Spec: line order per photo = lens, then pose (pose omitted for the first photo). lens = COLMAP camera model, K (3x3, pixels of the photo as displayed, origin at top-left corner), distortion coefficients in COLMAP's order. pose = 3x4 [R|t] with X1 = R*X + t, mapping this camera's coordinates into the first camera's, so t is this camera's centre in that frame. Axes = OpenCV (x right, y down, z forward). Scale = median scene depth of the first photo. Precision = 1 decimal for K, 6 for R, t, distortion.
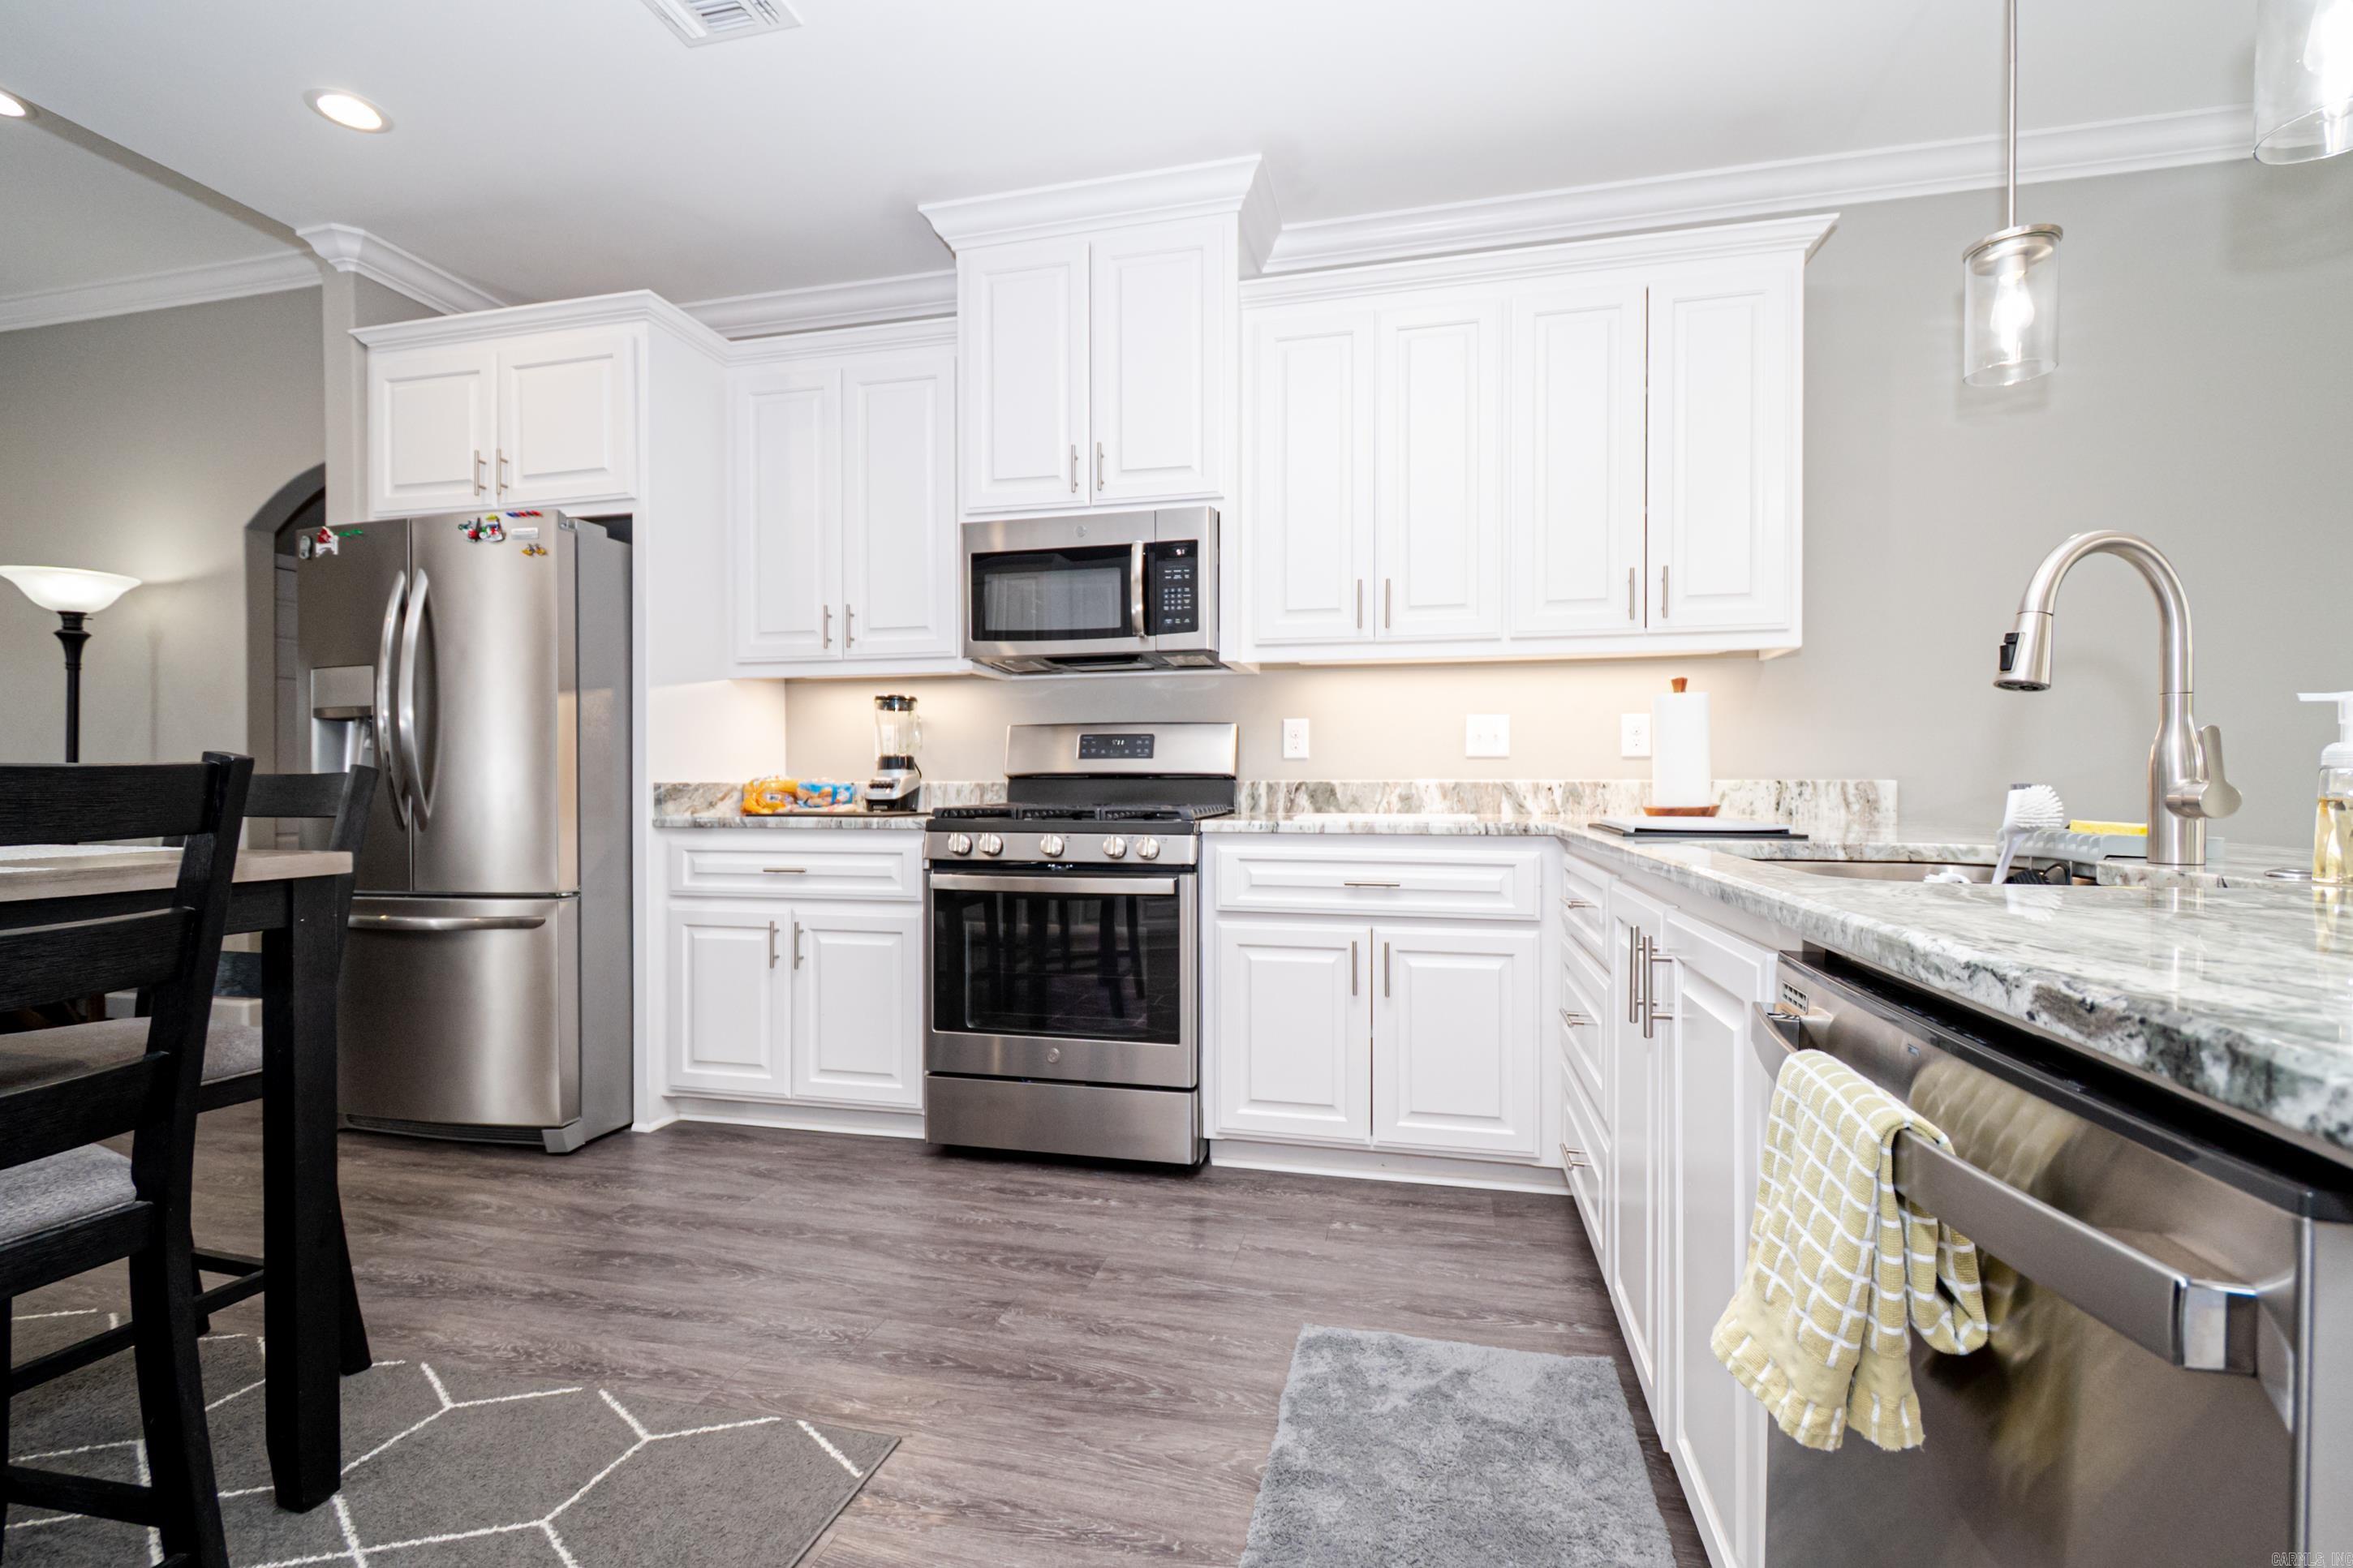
lens RADIAL K [[1048.0, 0, 1181.1], [0, 1048.0, 786.8], [0, 0, 1]] dist [0.010027, -0.004357]
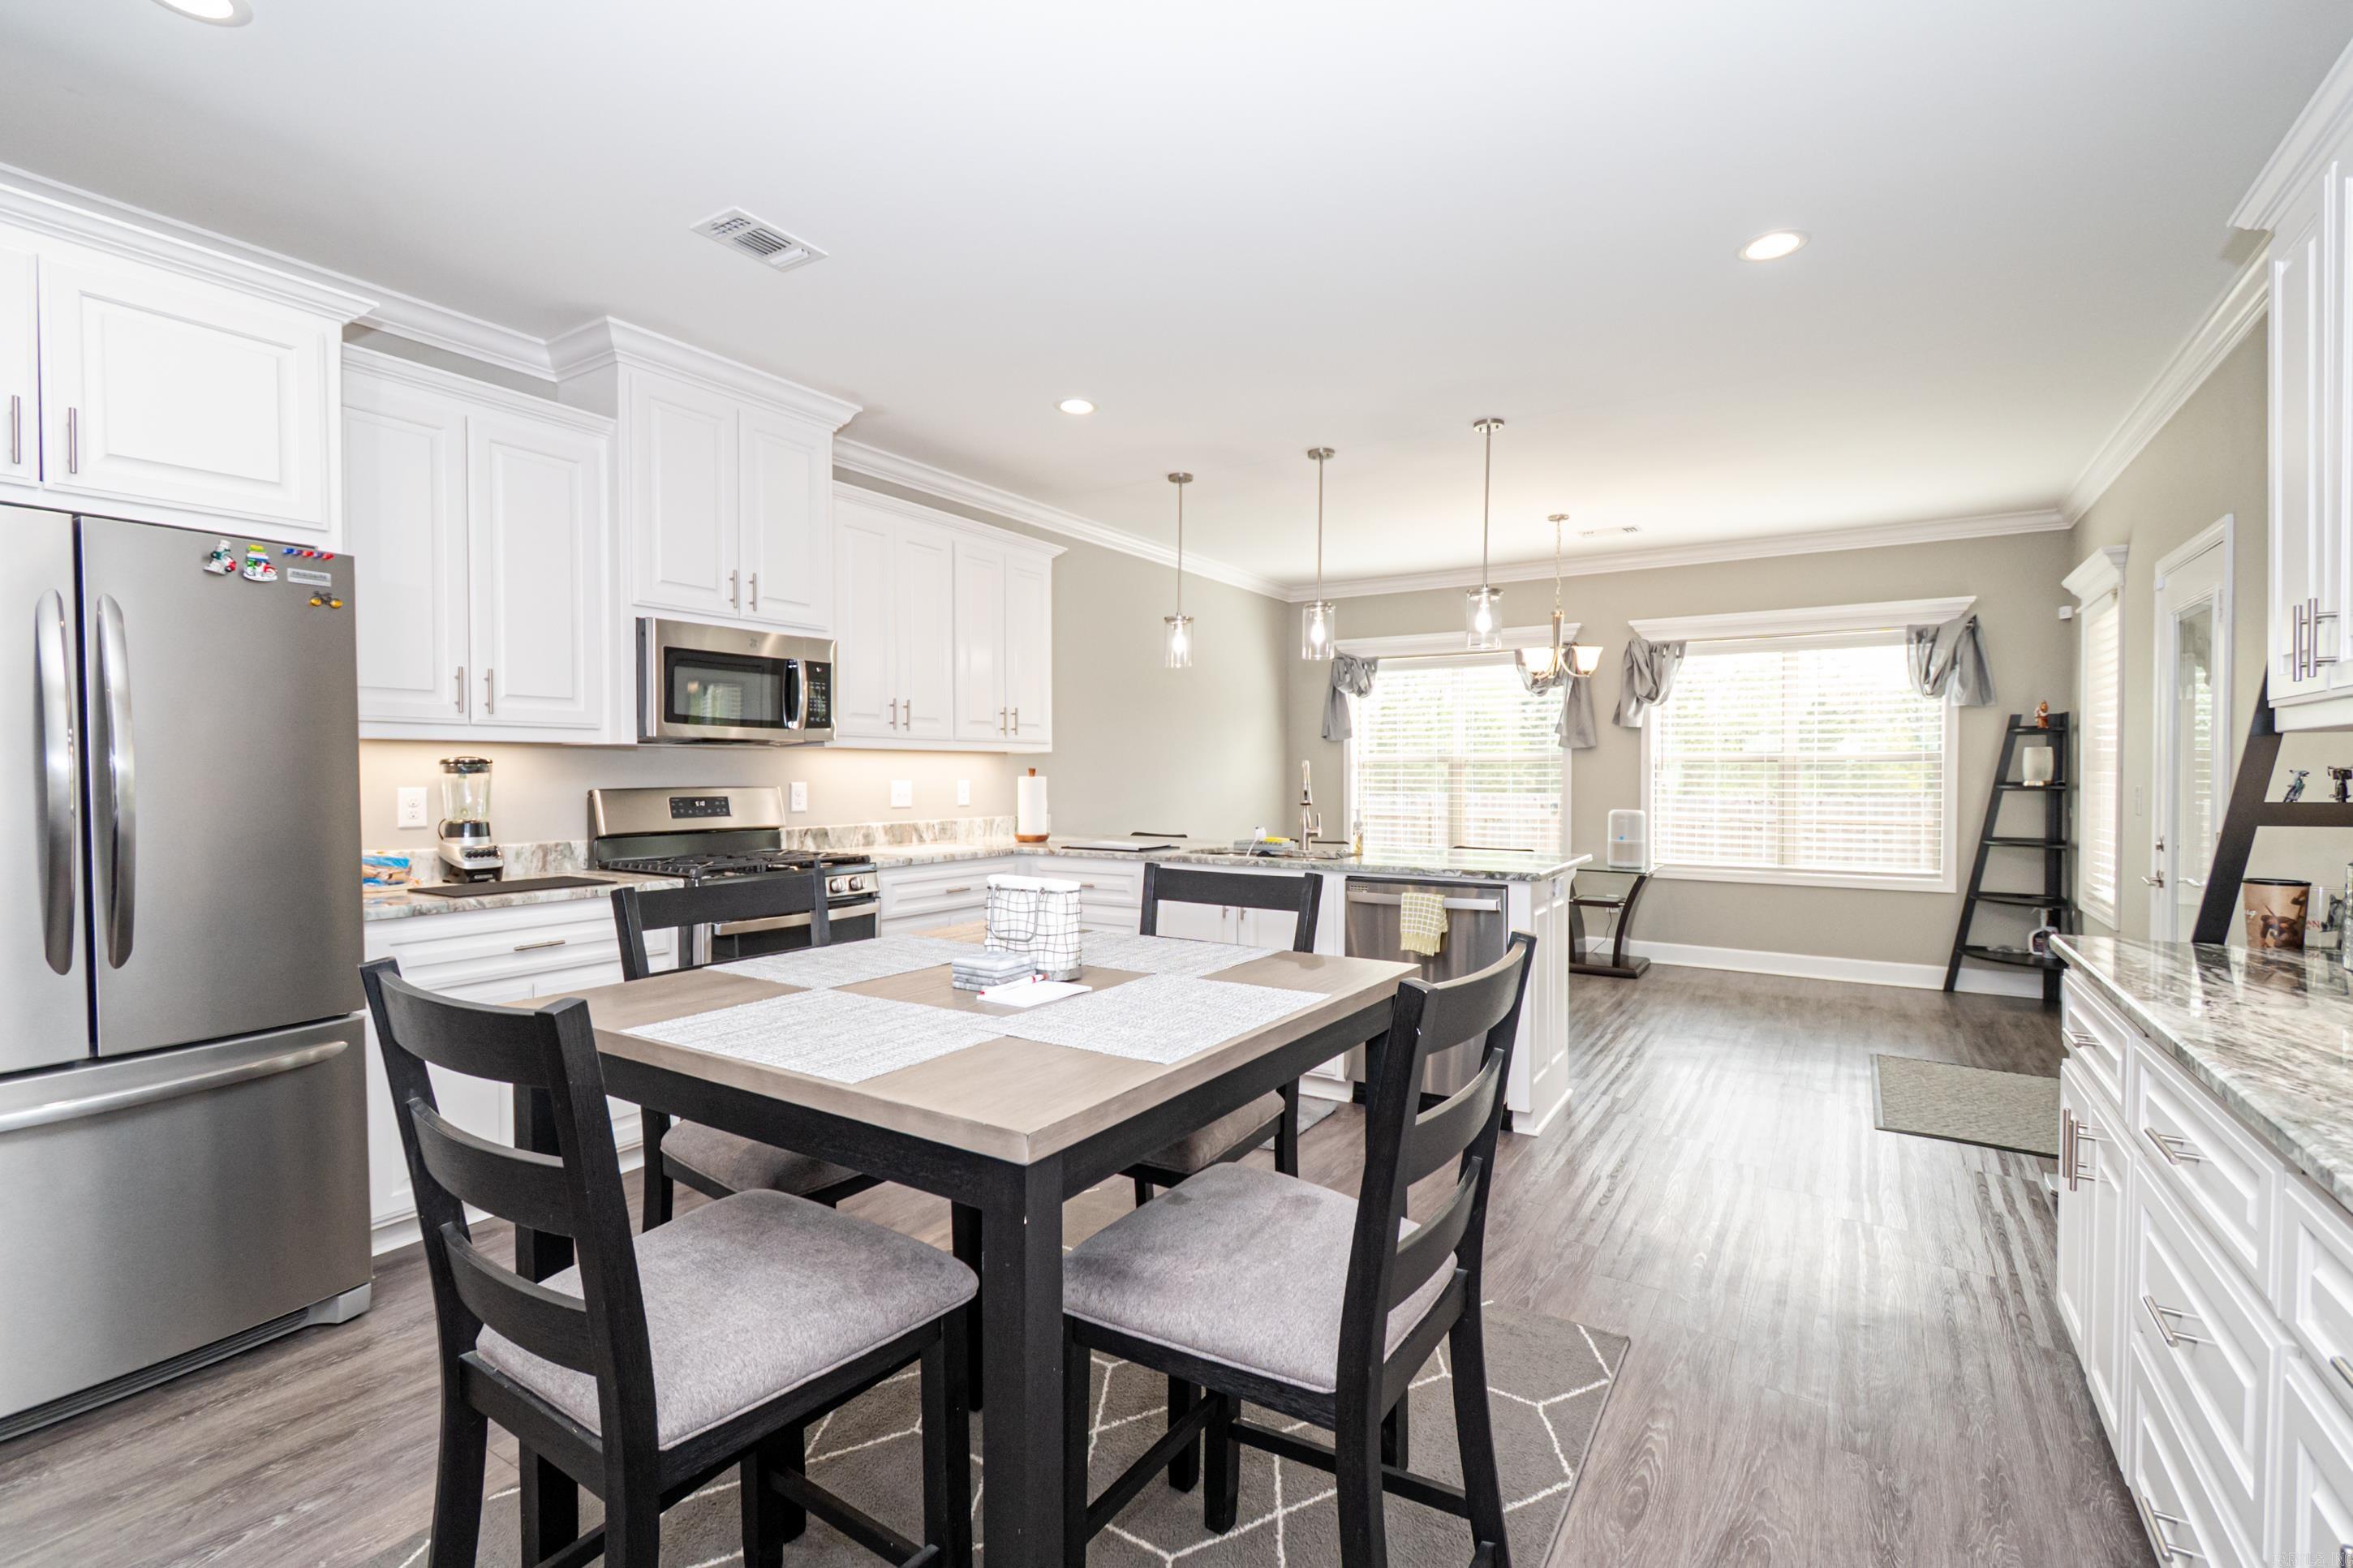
lens RADIAL K [[1048.0, 0, 1182.1], [0, 1048.0, 790.9], [0, 0, 1]] dist [0.010027, -0.004357]
pose [[0.323003, -0.017165, 0.946242, -1.224277], [0.004223, 0.999852, 0.016696, -0.089505], [-0.946389, -0.001397, 0.323027, 0.101365]]
